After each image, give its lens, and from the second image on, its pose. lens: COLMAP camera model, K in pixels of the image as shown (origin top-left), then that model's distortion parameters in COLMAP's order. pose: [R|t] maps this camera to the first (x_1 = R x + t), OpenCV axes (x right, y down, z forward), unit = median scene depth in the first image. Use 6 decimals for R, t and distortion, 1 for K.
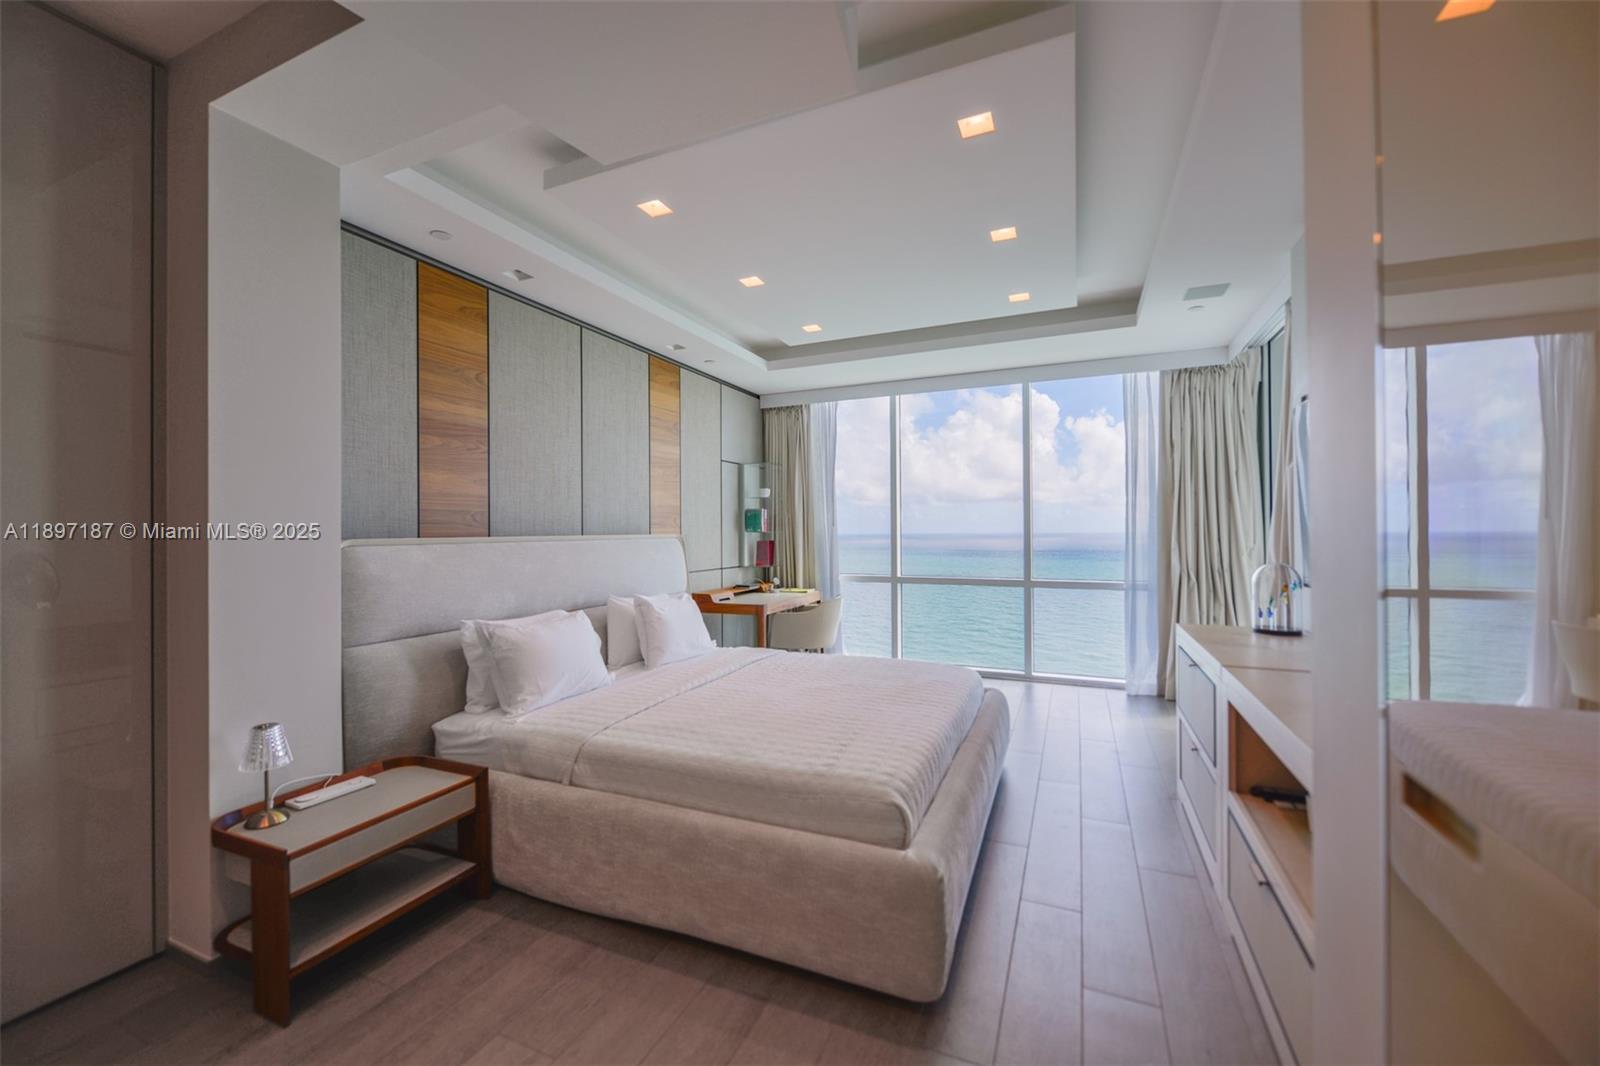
lens RADIAL K [[631.1, 0, 847.7], [0, 631.1, 527.7], [0, 0, 1]] dist [-0.000108, -0.001243]
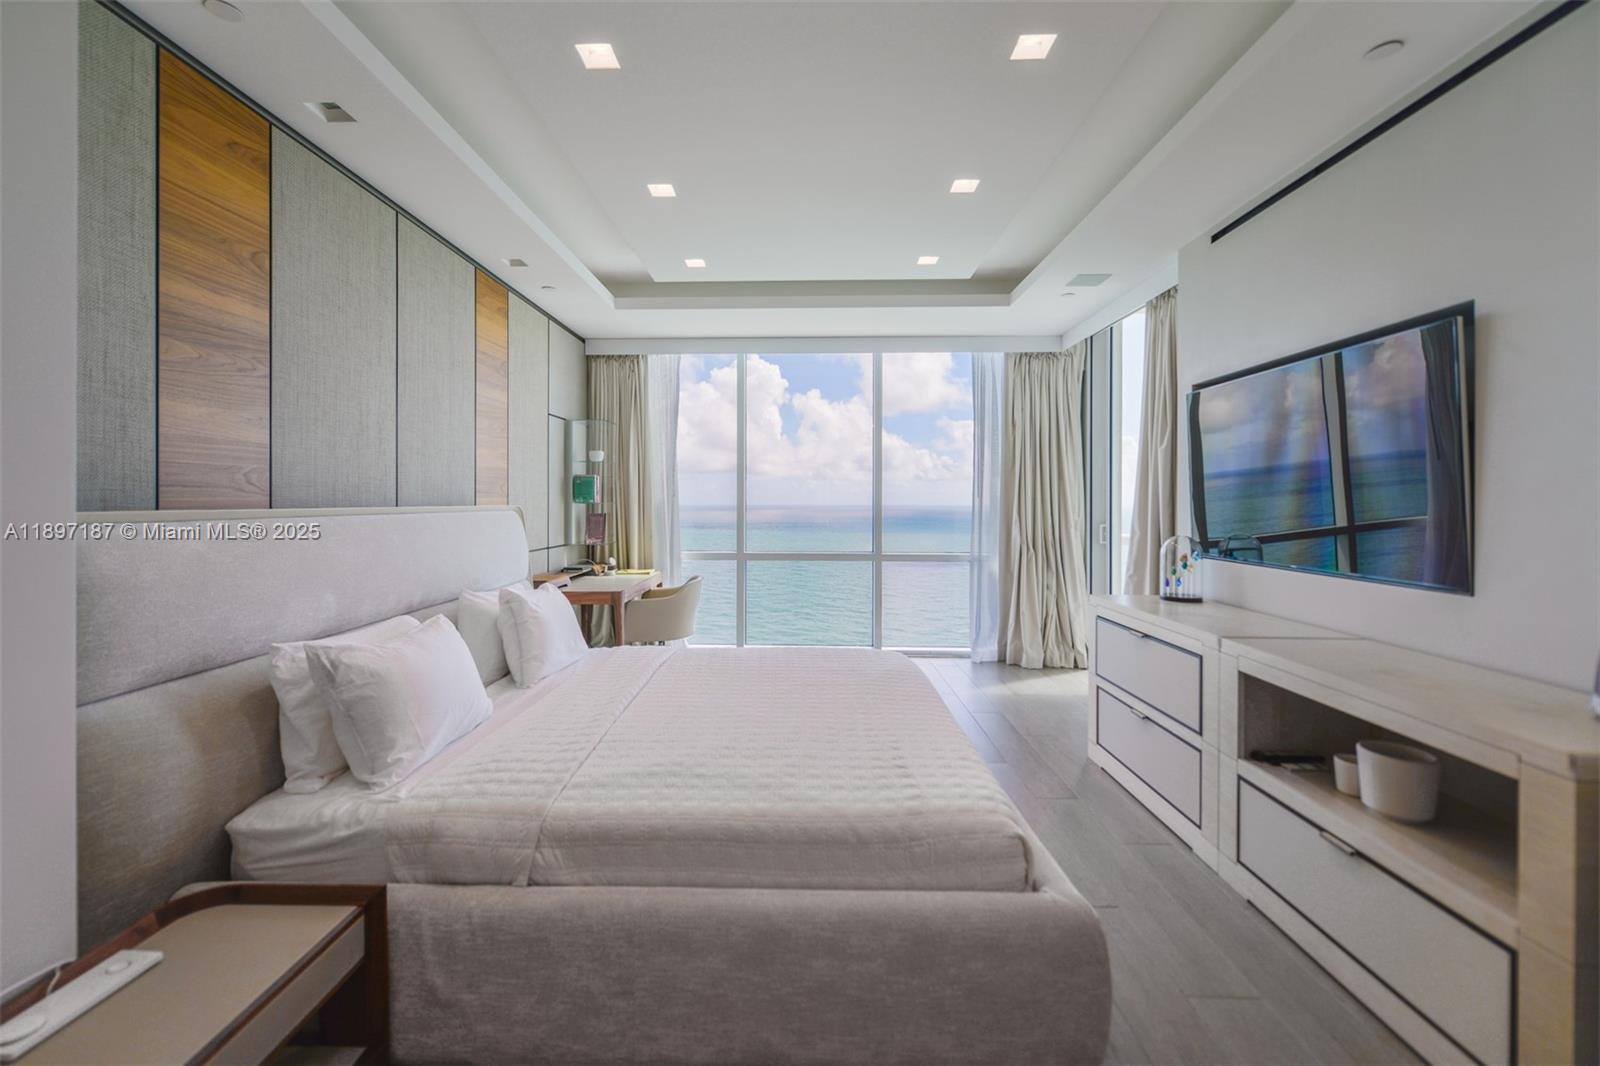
lens RADIAL K [[631.1, 0, 797.5], [0, 631.1, 503.7], [0, 0, 1]] dist [-0.000108, -0.001243]
pose [[0.933715, 0.006960, 0.357949, -0.310817], [-0.009351, 0.999944, 0.004950, 0.001930], [-0.357895, -0.007969, 0.933728, 0.213092]]
